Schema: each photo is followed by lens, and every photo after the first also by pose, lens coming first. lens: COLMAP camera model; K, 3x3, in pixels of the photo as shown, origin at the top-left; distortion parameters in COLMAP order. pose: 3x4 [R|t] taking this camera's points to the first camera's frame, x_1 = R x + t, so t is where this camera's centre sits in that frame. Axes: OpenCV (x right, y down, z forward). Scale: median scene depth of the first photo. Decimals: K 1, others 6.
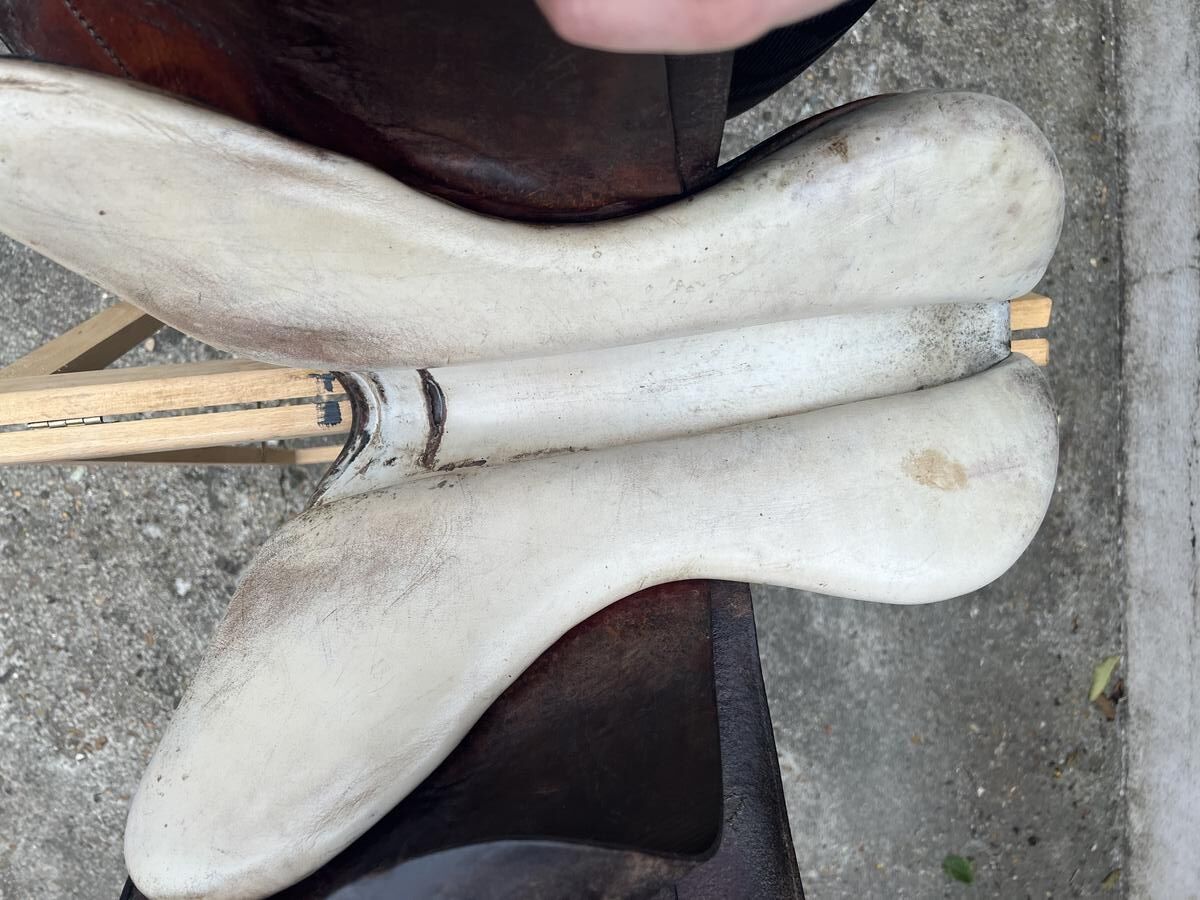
lens RADIAL K [[918.6, 0, 585.9], [0, 918.6, 469.5], [0, 0, 1]] dist [0.040722, -0.052309]
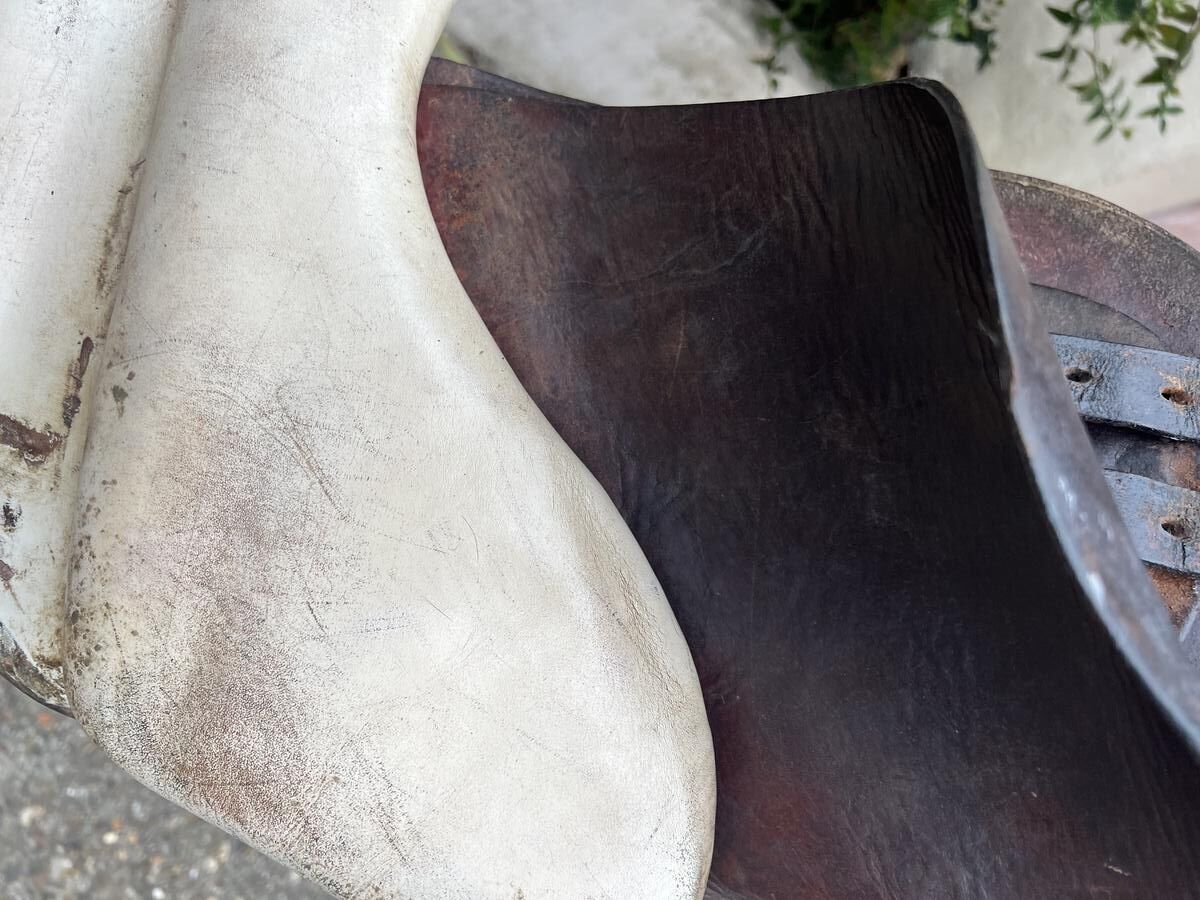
lens RADIAL K [[918.6, 0, 585.9], [0, 918.6, 469.5], [0, 0, 1]] dist [0.040722, -0.052309]
pose [[0.229989, -0.932318, 0.279085, -0.293419], [0.795401, 0.345315, 0.498091, -0.022238], [-0.560751, 0.107429, 0.820985, 0.400735]]
